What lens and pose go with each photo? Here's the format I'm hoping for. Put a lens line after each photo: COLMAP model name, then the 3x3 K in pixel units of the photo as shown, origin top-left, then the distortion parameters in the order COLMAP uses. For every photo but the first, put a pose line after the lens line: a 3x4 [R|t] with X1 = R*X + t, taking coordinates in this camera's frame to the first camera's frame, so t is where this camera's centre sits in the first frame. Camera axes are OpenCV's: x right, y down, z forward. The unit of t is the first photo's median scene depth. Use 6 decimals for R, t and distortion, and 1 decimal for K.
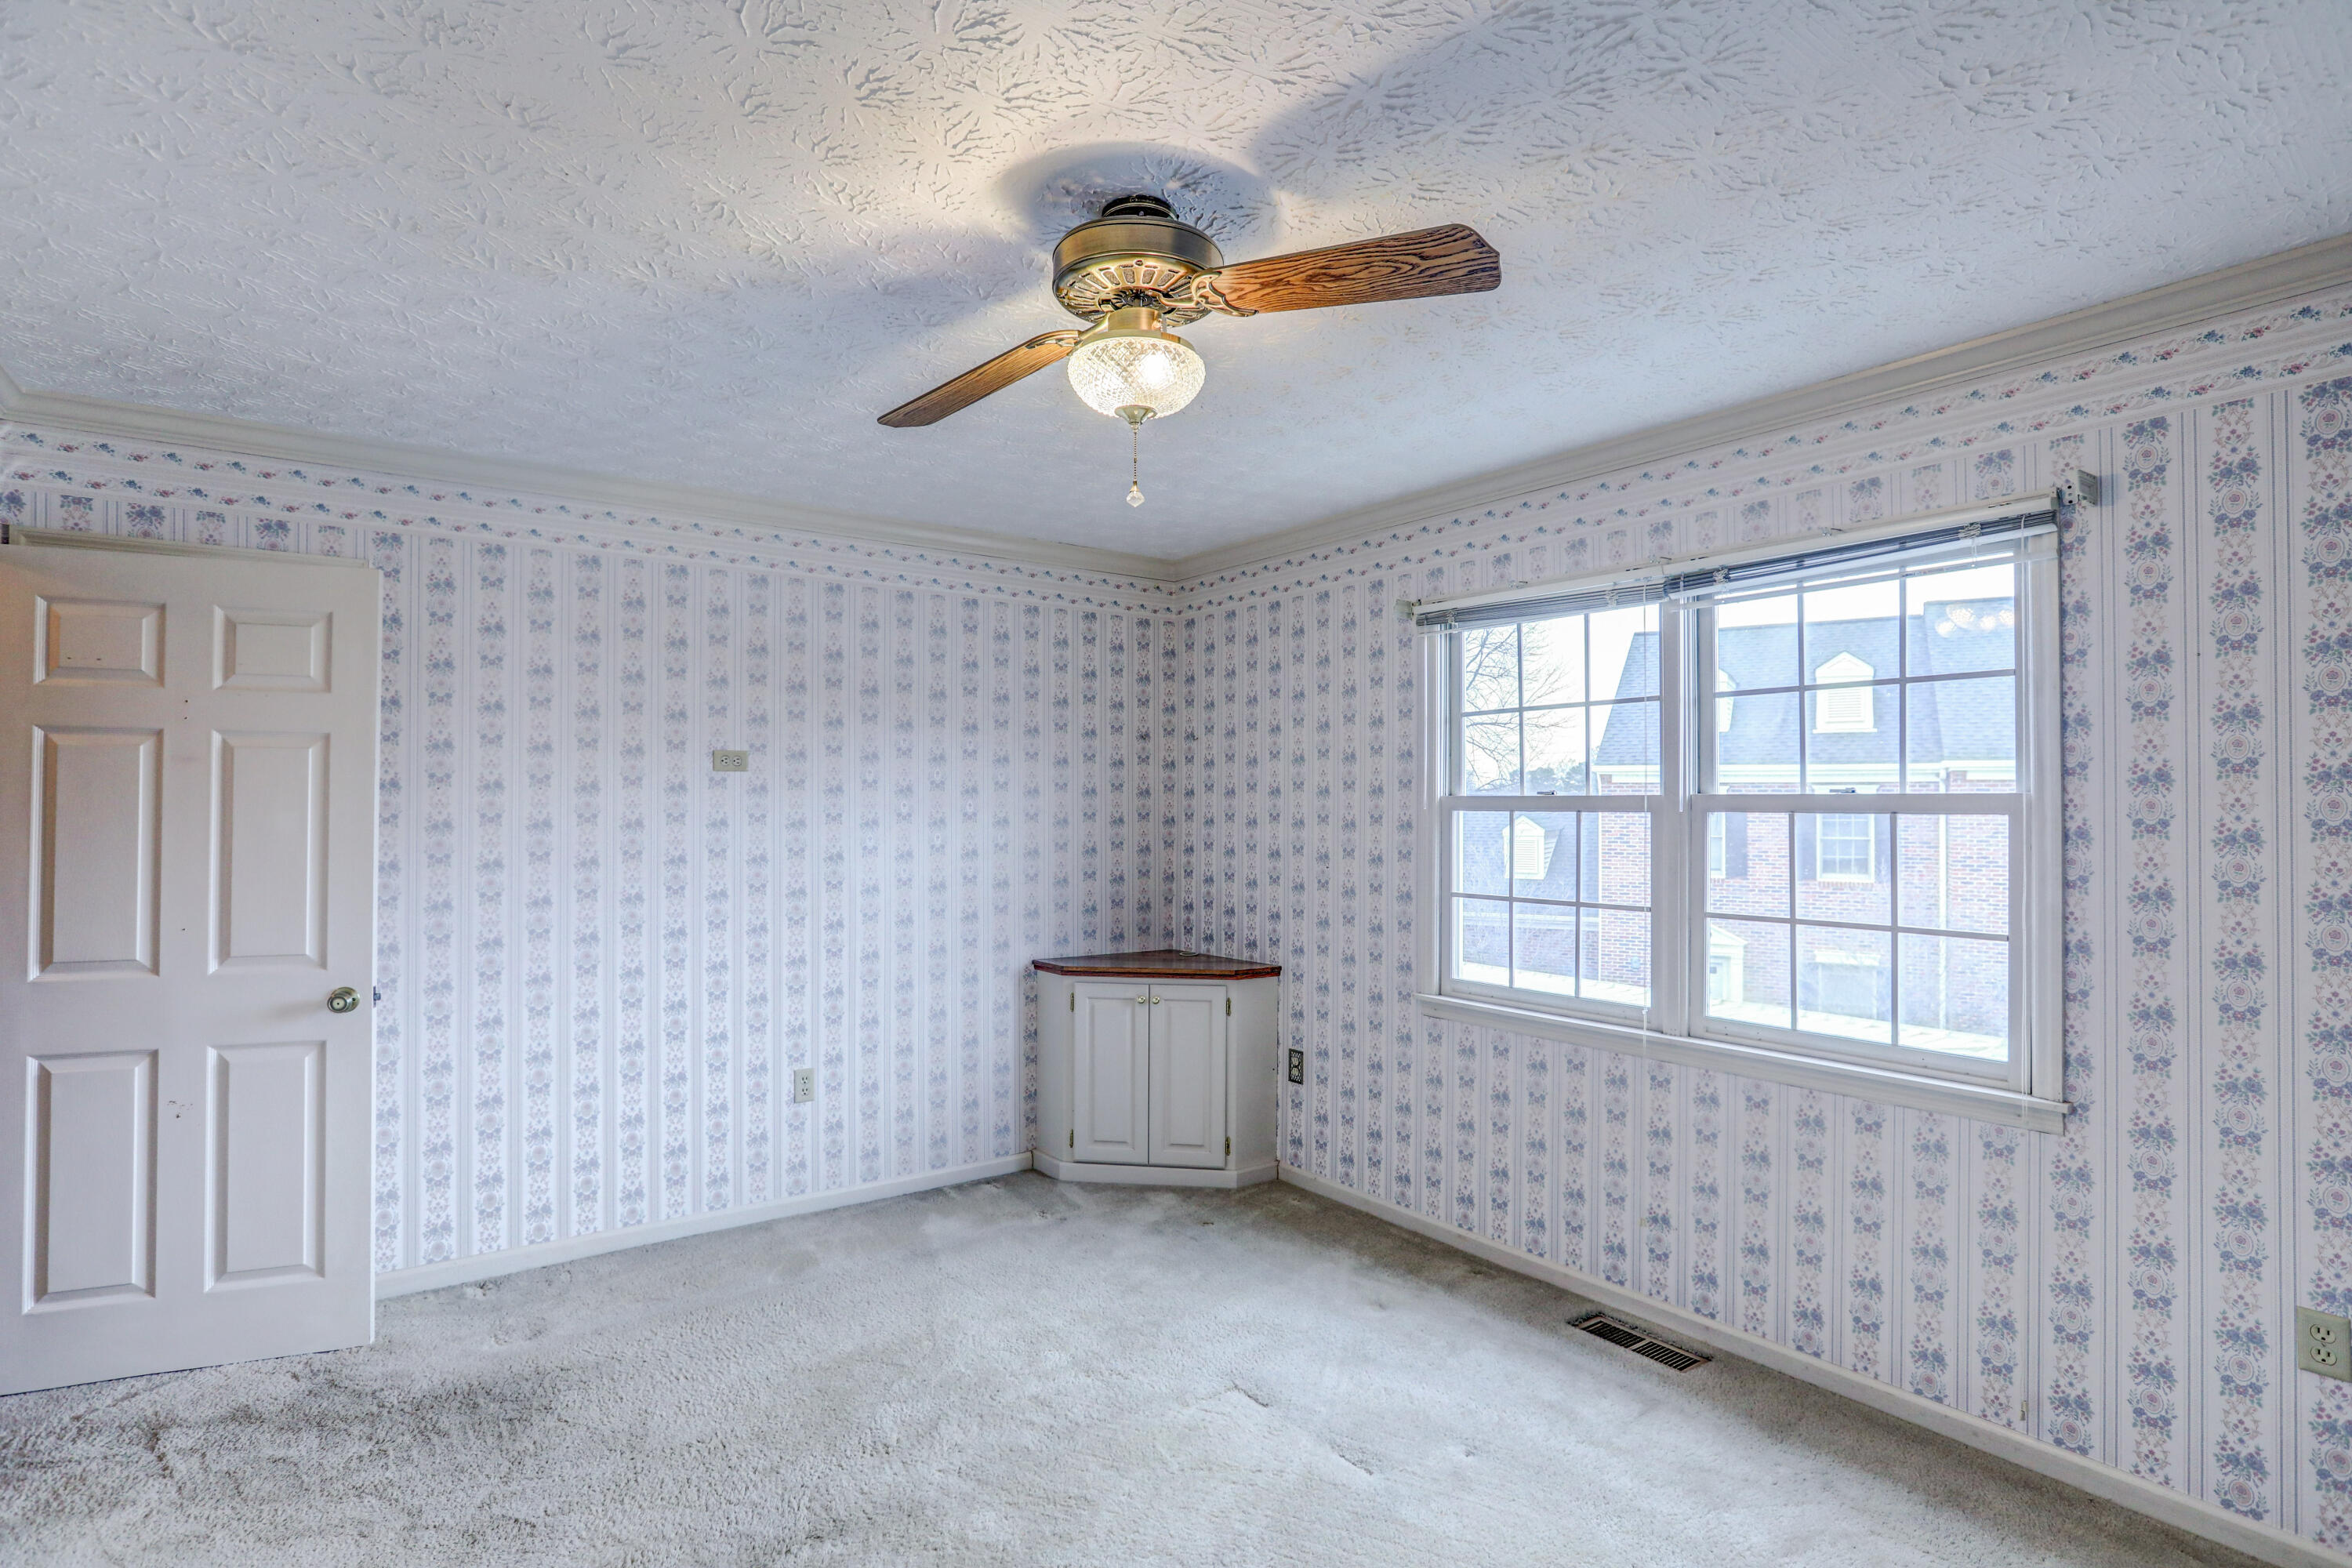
lens RADIAL K [[1173.5, 0, 1176.9], [0, 1173.5, 798.3], [0, 0, 1]] dist [0.002717, 0.006048]
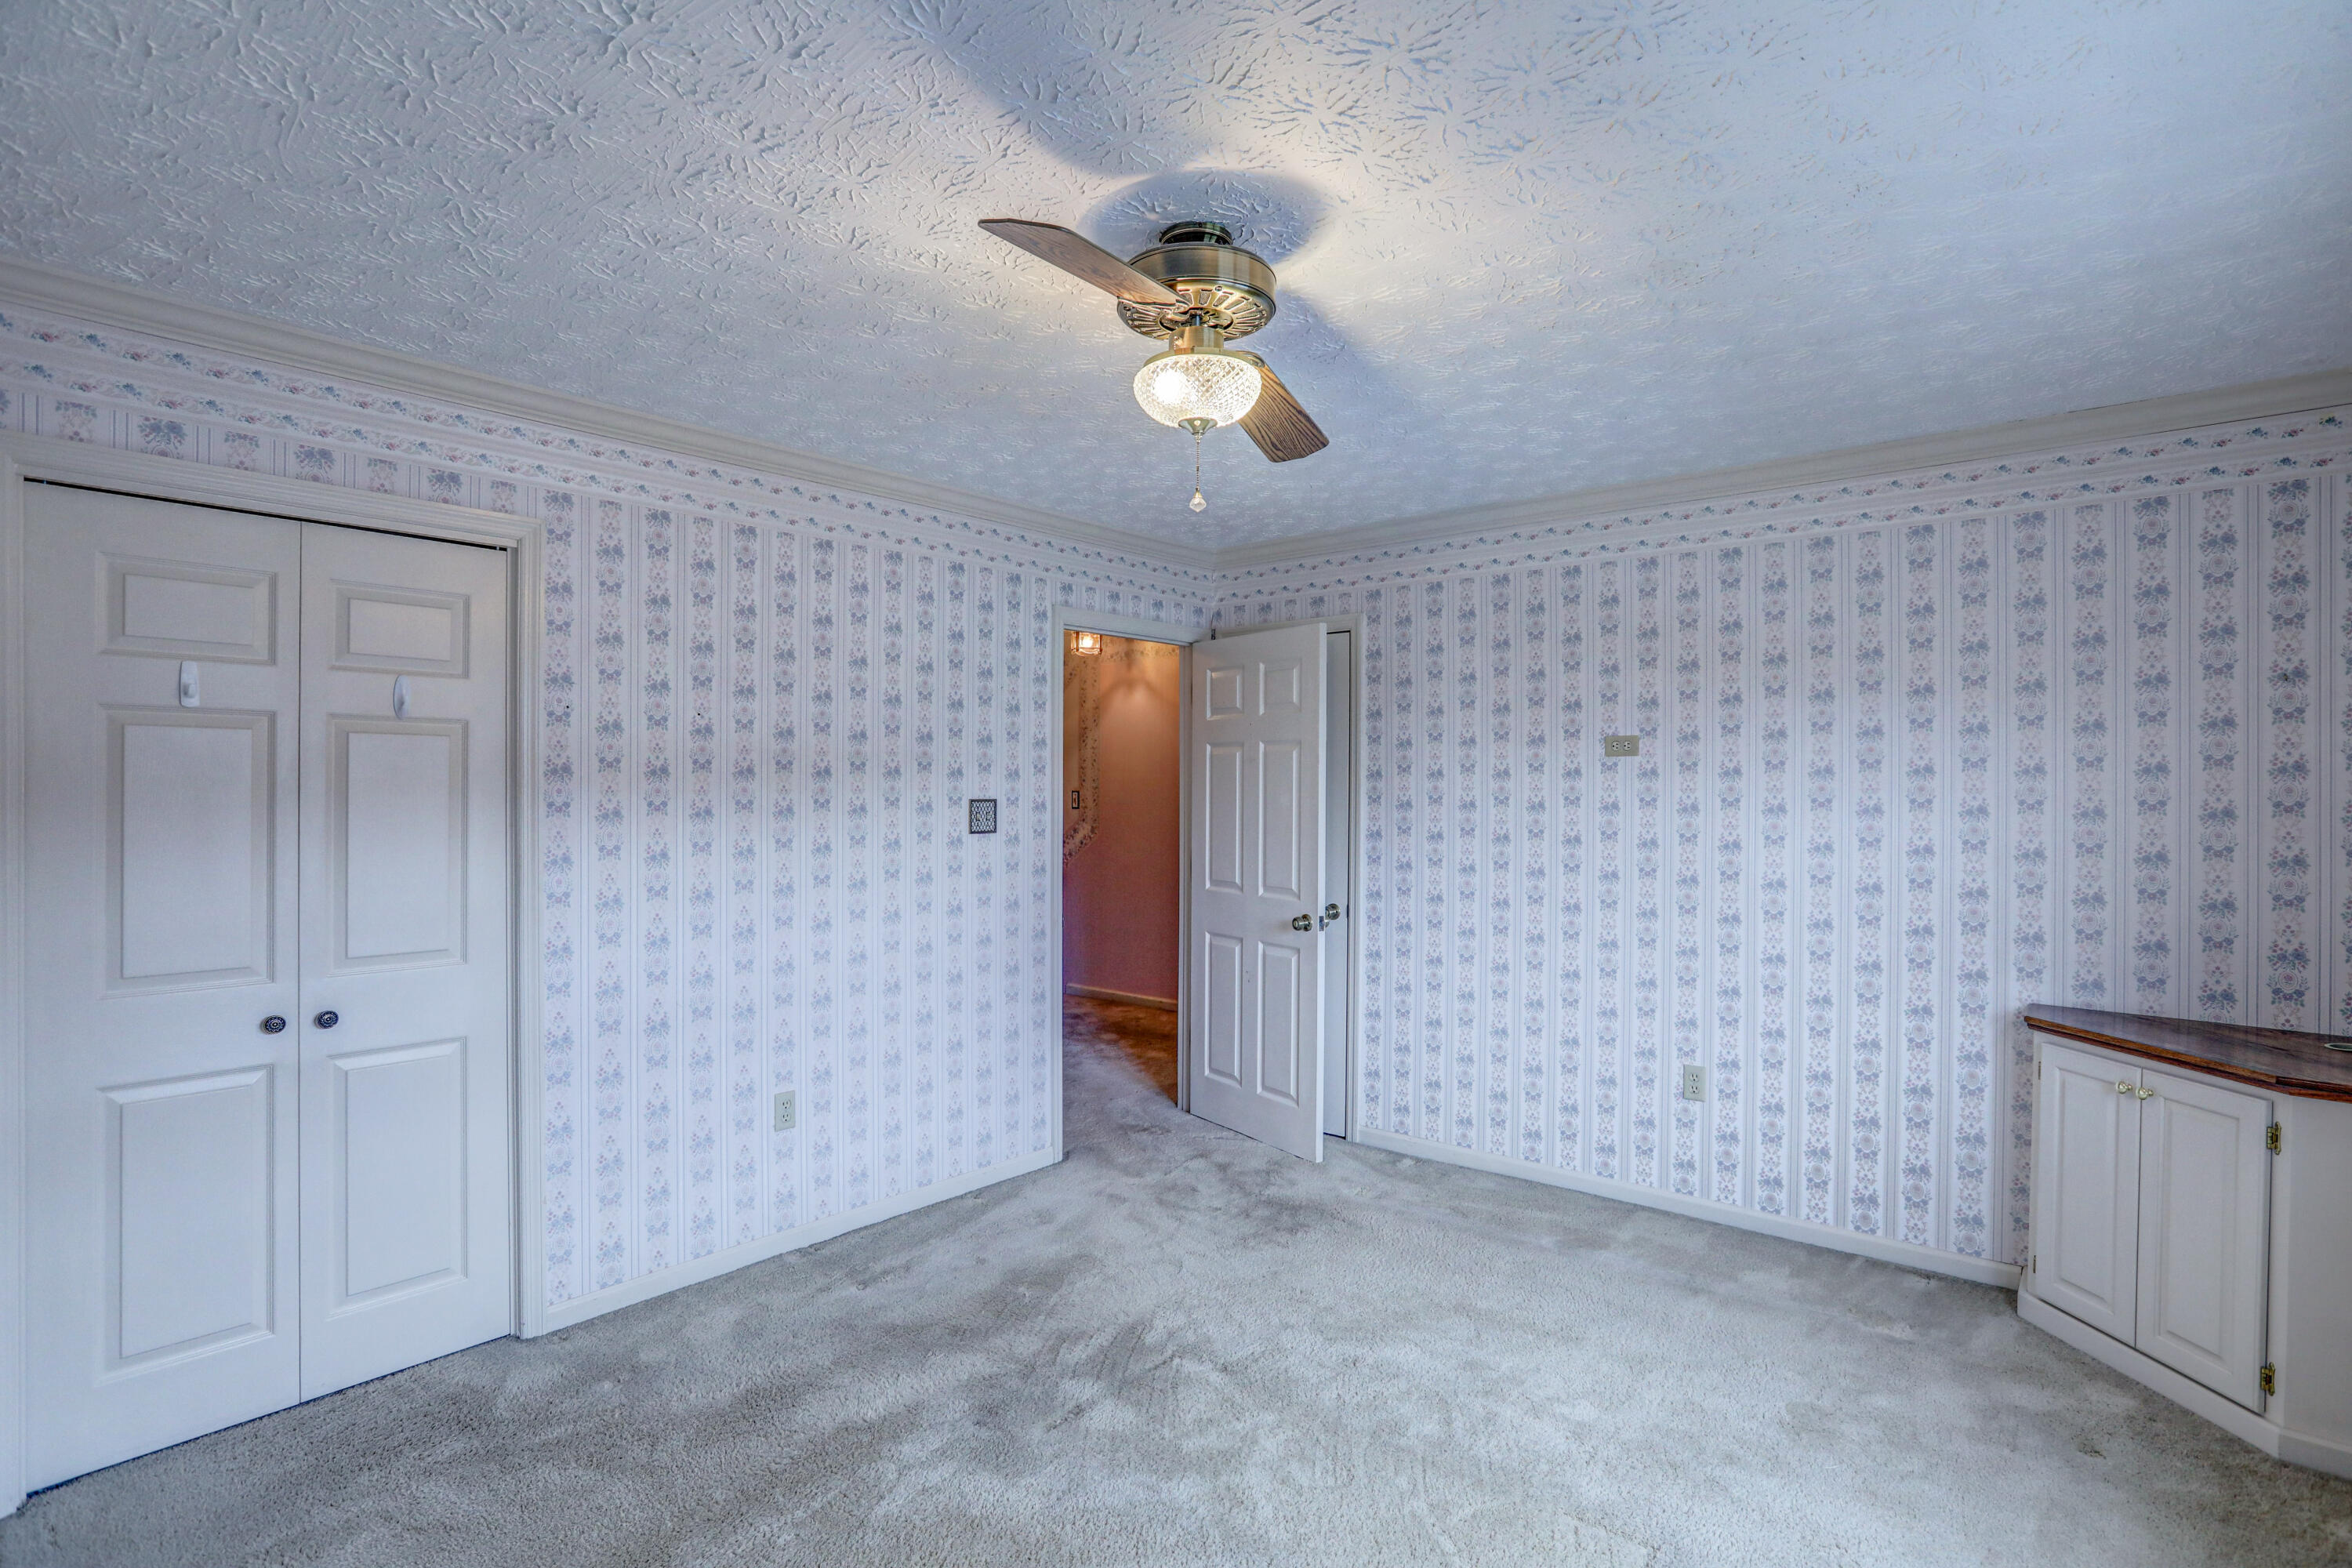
lens RADIAL K [[1173.5, 0, 1170.4], [0, 1173.5, 791.2], [0, 0, 1]] dist [0.002717, 0.006048]
pose [[0.262839, 0.002615, -0.964836, 0.494611], [0.003456, 0.999987, 0.003651, 0.002484], [0.964833, -0.004294, 0.262827, 0.342871]]
